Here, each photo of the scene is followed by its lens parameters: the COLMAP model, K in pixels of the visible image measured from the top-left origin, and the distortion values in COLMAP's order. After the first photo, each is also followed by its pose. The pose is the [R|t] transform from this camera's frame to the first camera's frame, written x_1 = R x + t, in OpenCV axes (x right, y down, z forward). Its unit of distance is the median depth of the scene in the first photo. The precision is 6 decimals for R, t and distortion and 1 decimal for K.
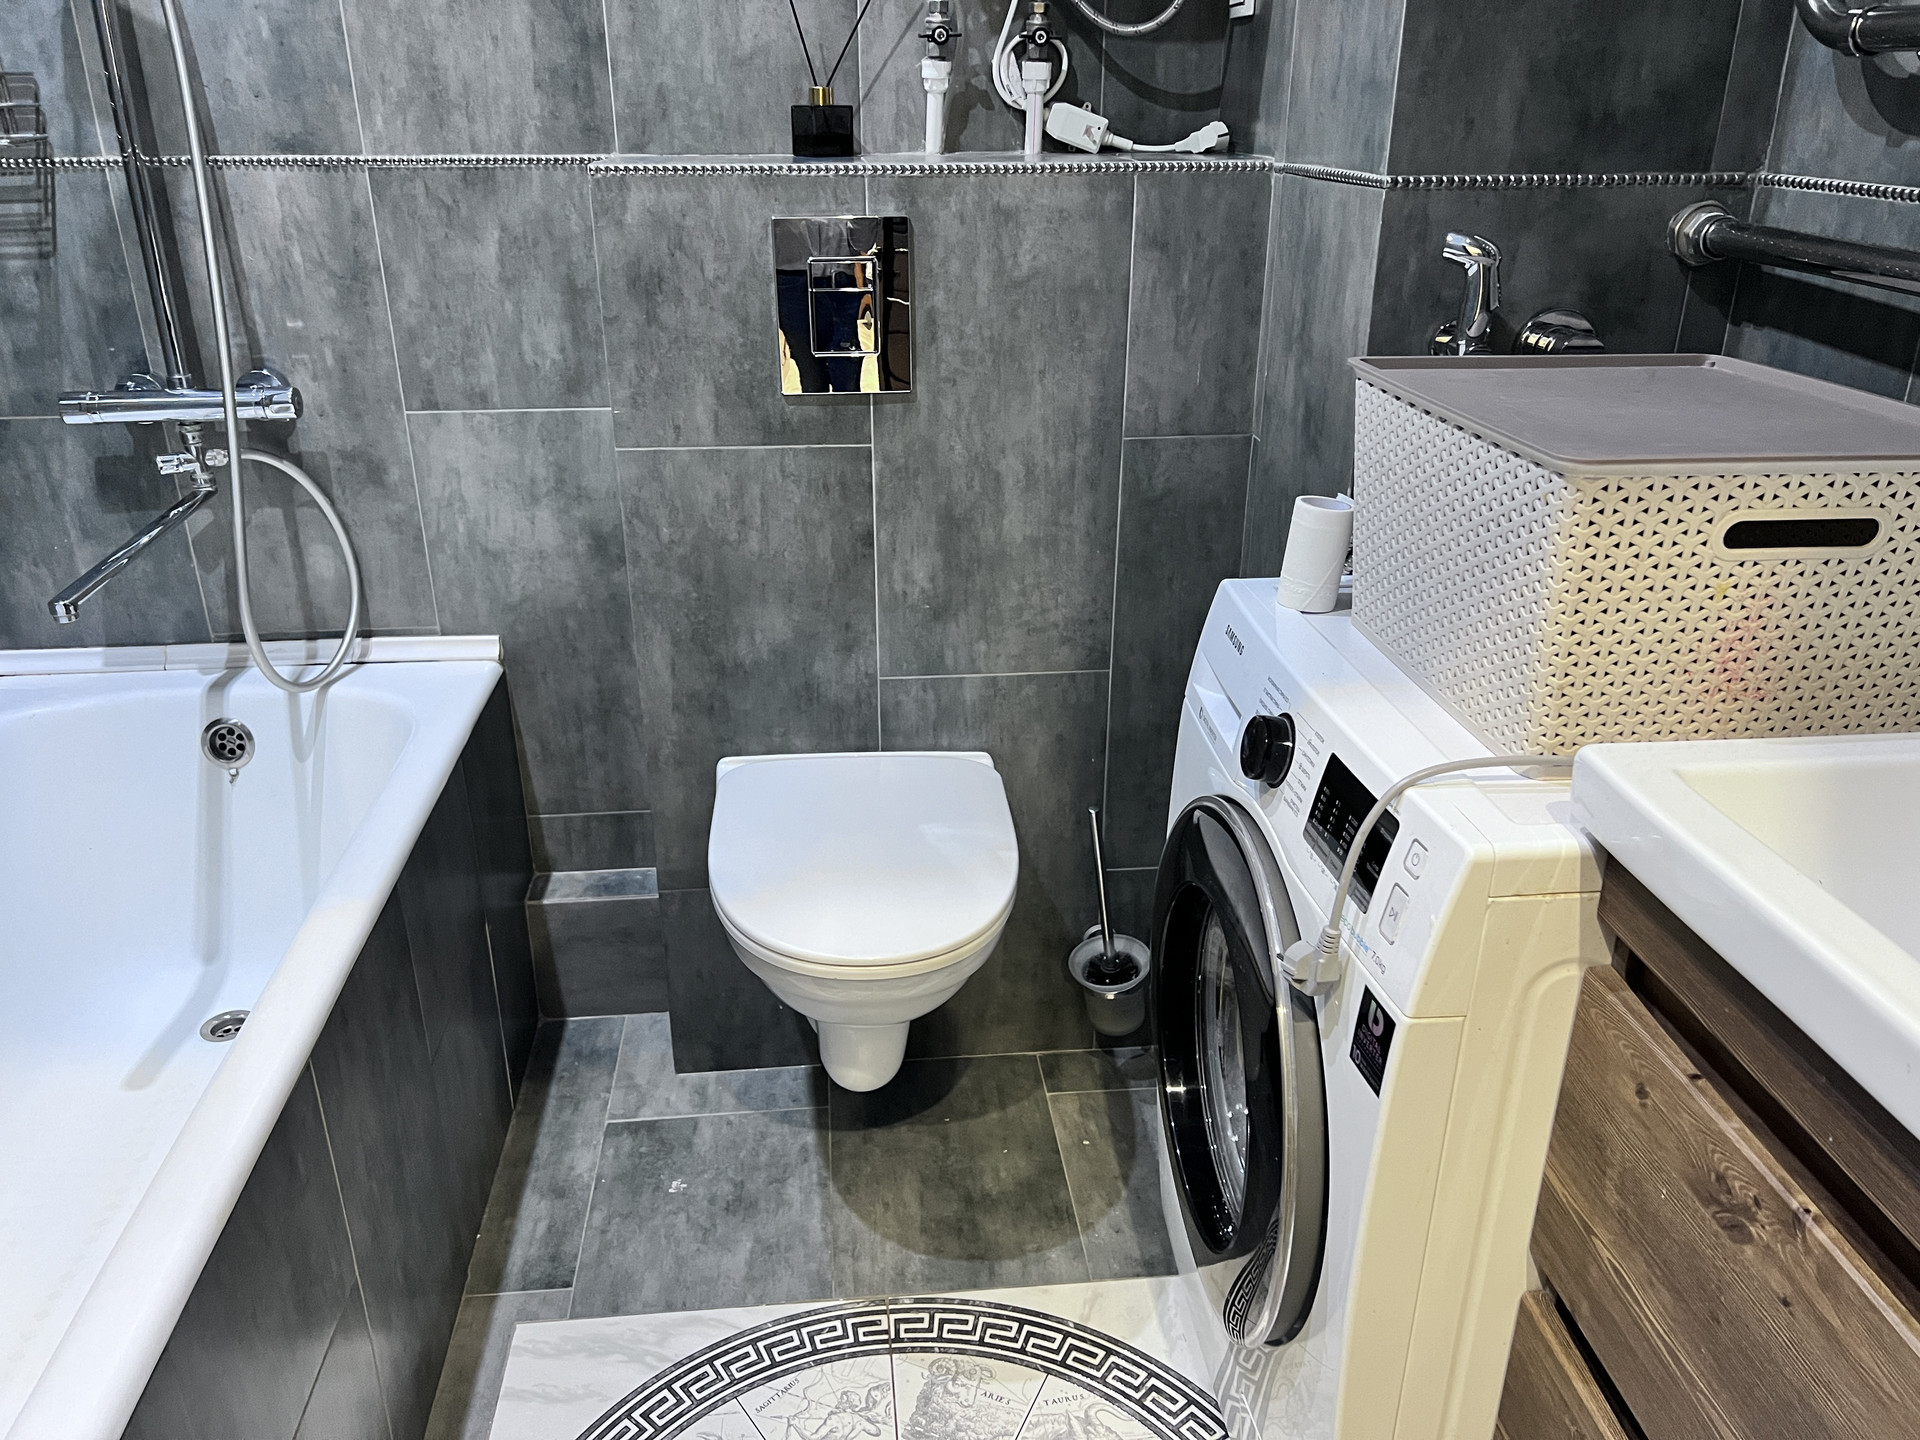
lens RADIAL K [[1446.0, 0, 960.0], [0, 1446.0, 720.0], [0, 0, 1]] dist [0.046645, -0.055856]
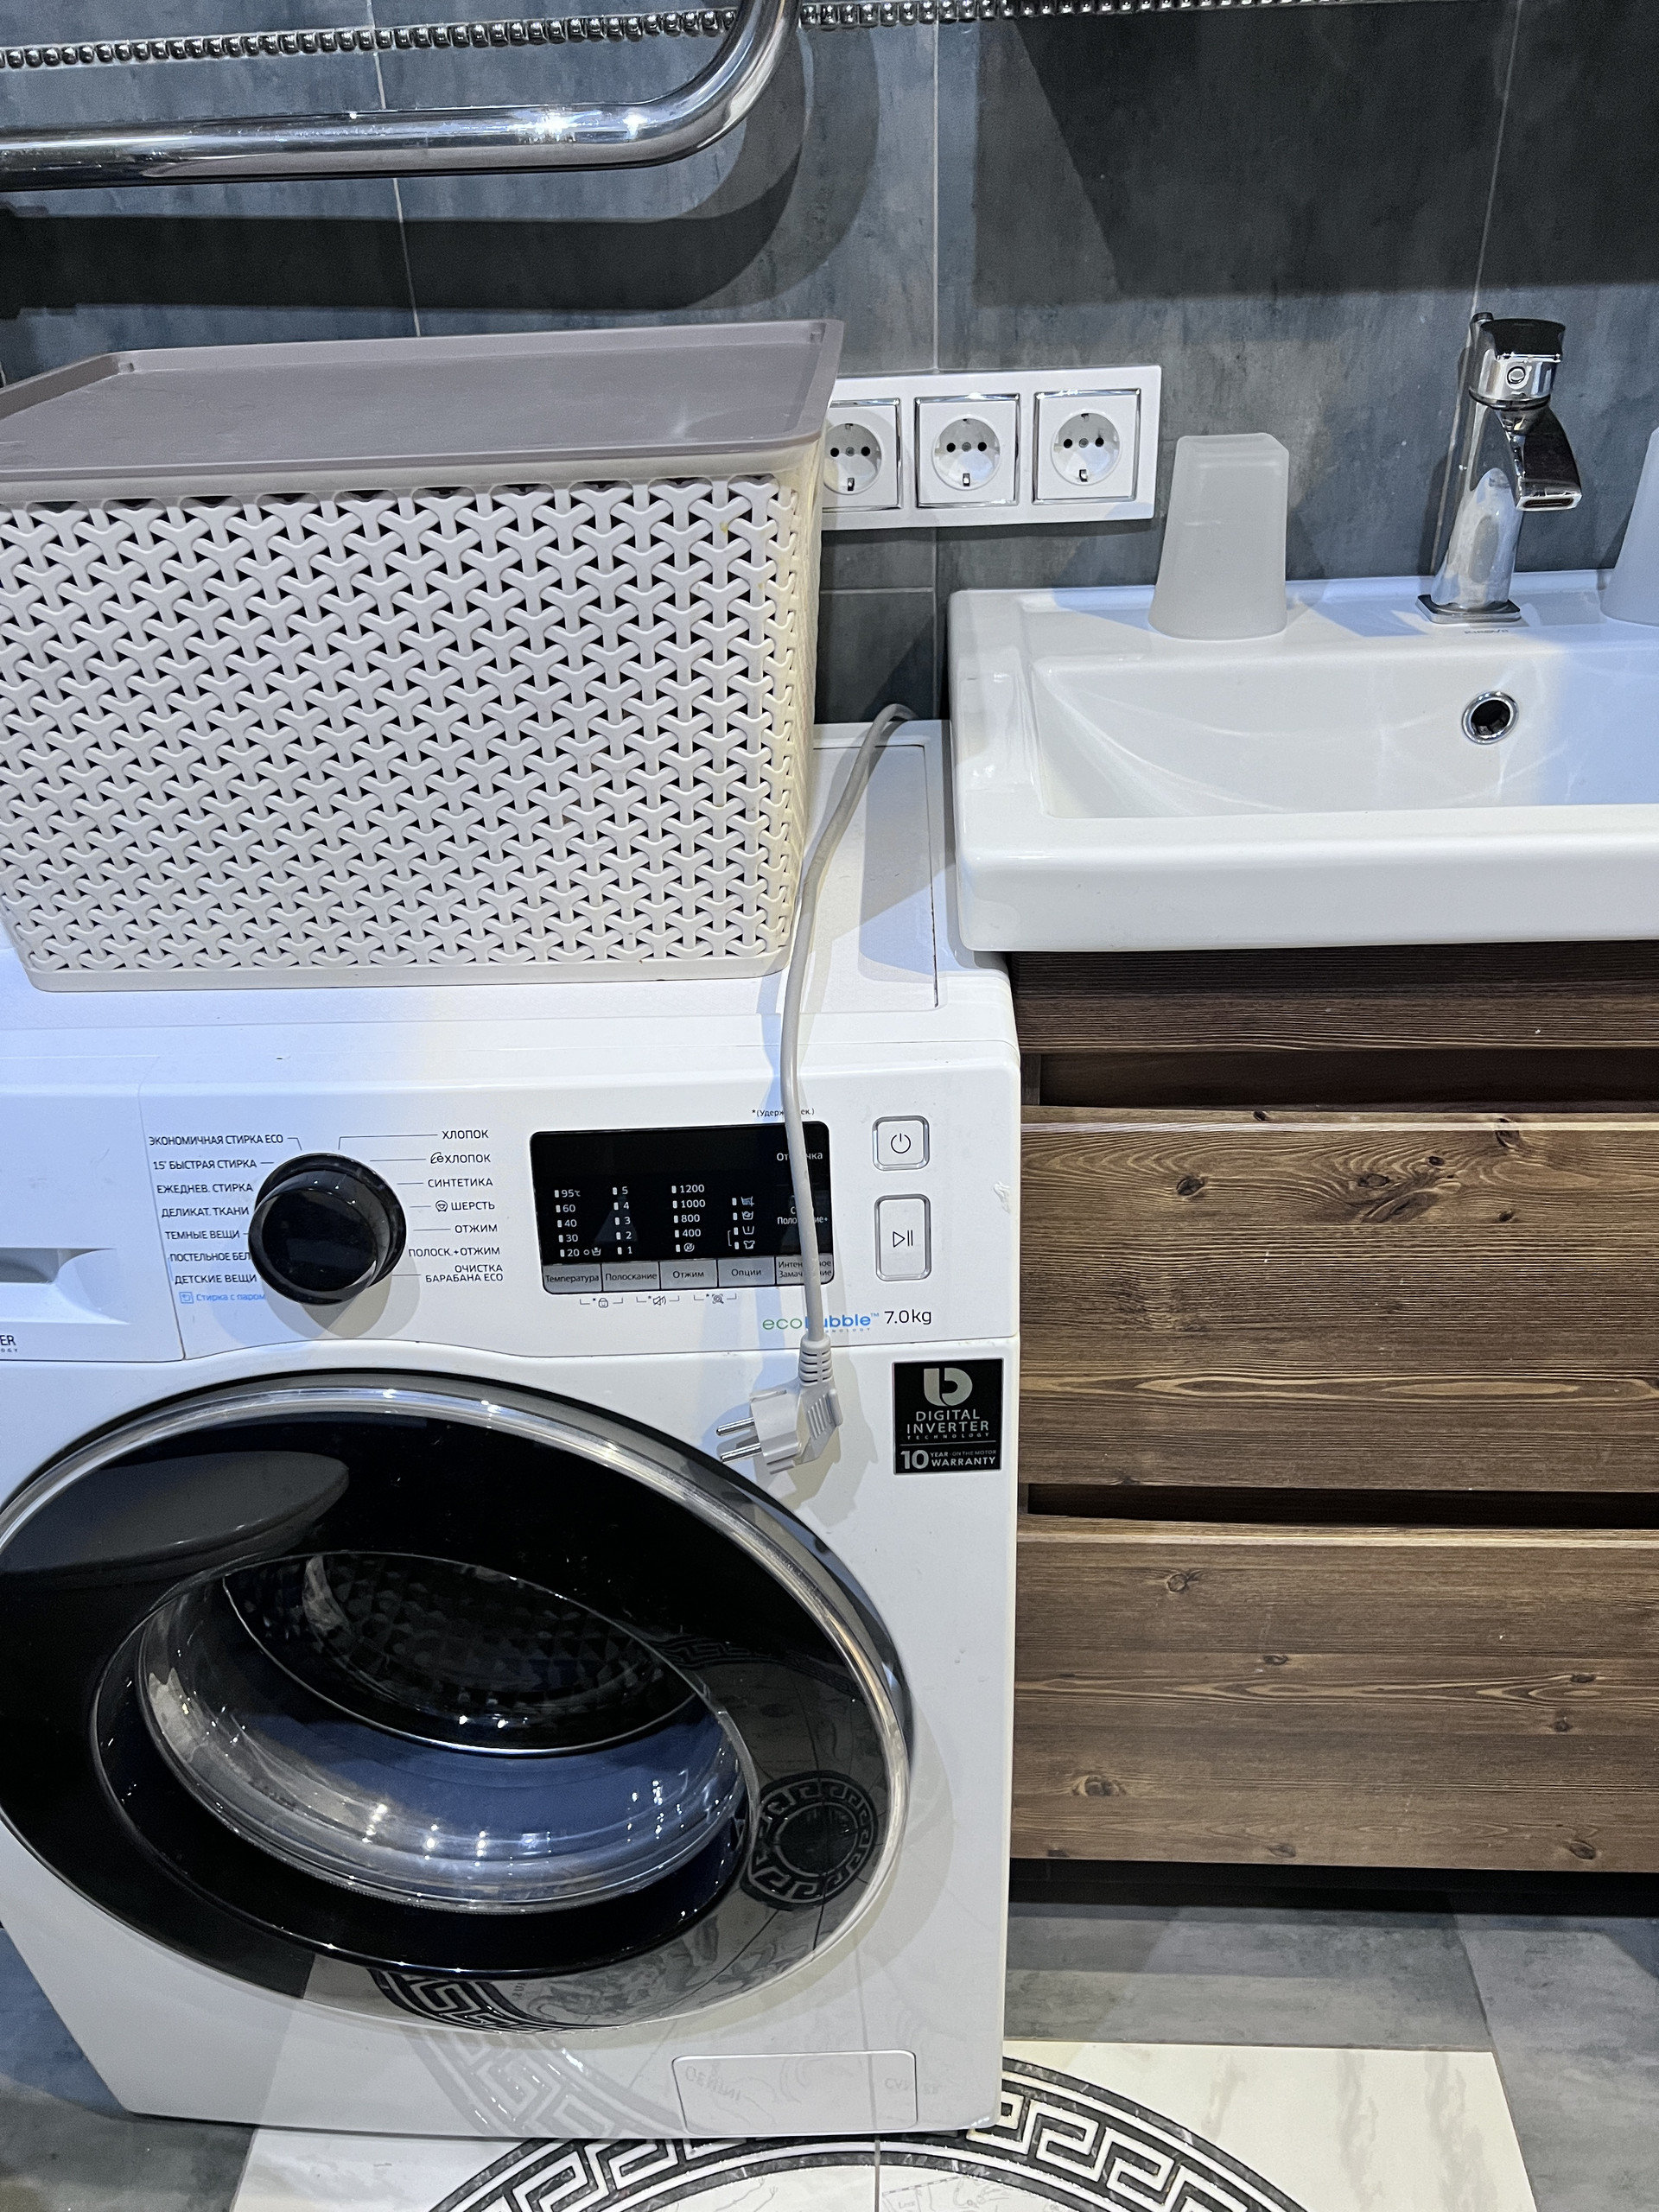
lens RADIAL K [[1666.0, 0, 829.5], [0, 1666.0, 1106.0], [0, 0, 1]] dist [0.046645, -0.055856]
pose [[0.155688, -0.535345, 0.830161, -0.138114], [0.430203, 0.793267, 0.430873, -0.119698], [-0.889205, 0.290056, 0.353809, 0.392046]]
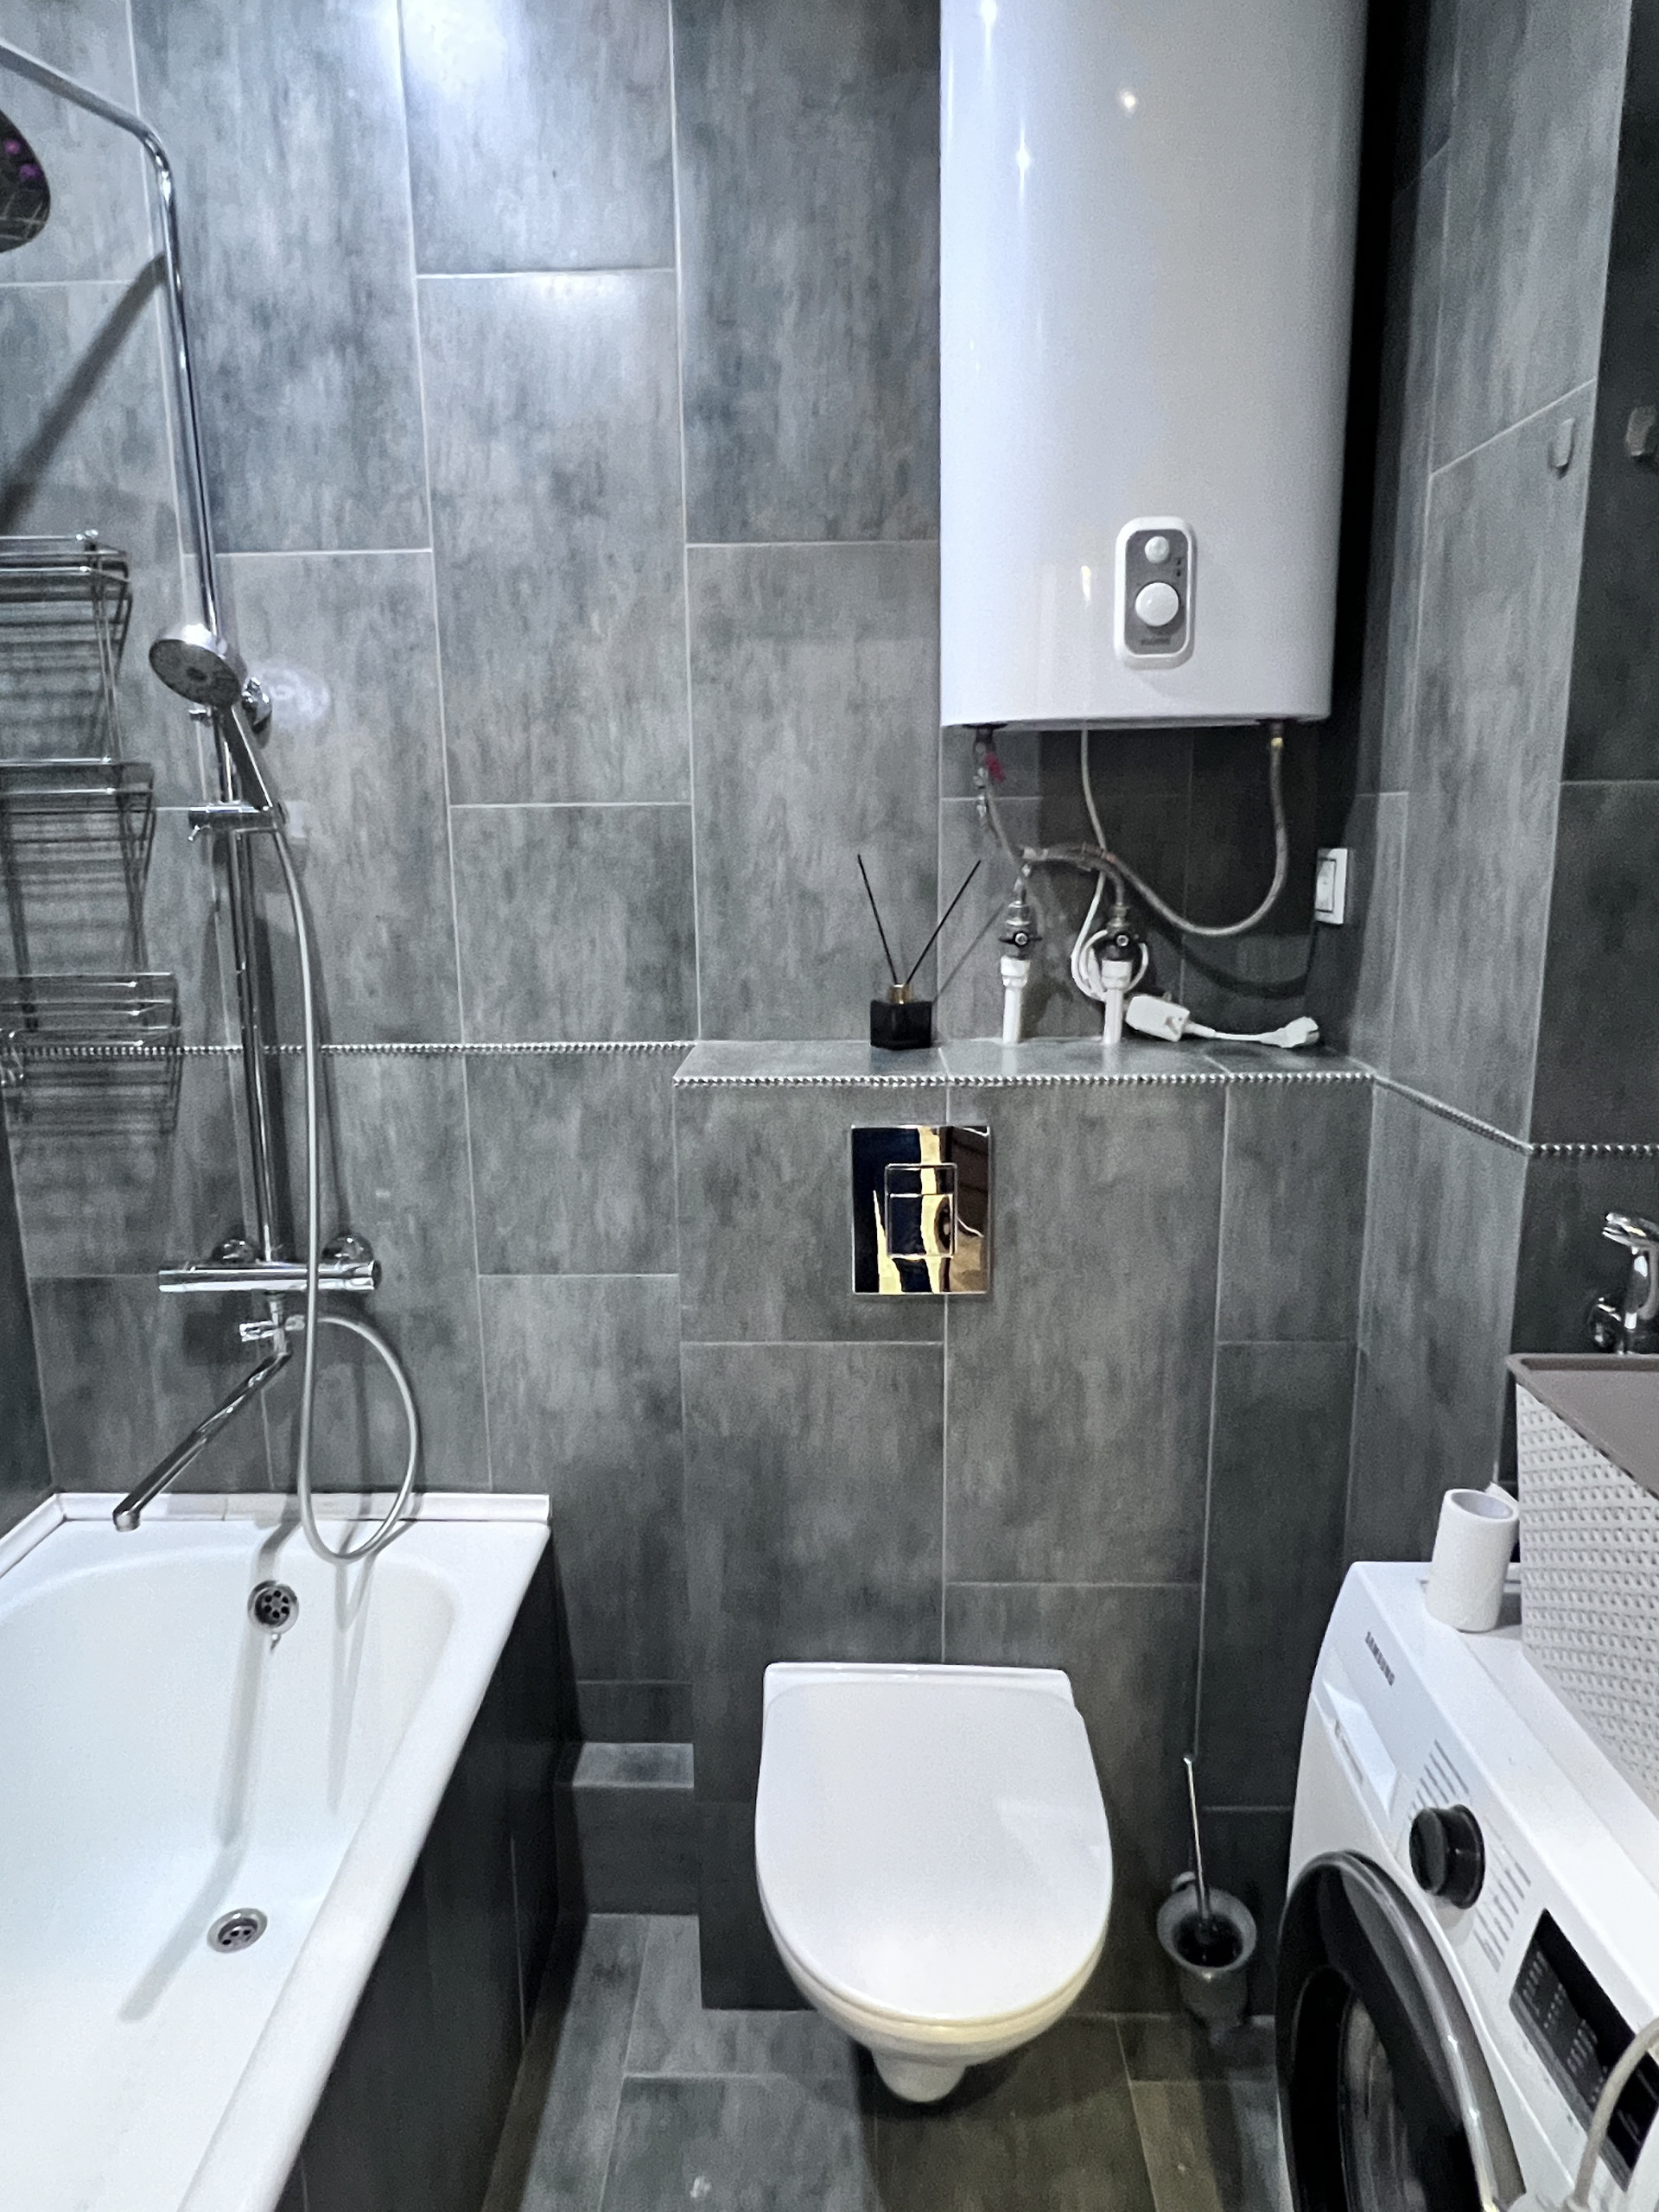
lens RADIAL K [[1408.7, 0, 829.5], [0, 1408.7, 1106.0], [0, 0, 1]] dist [-0.005662, -0.001714]
pose [[0.993061, 0.010018, -0.117173, -0.028237], [-0.035987, 0.974455, -0.221682, -0.128443], [0.111959, 0.224360, 0.968054, 0.061324]]
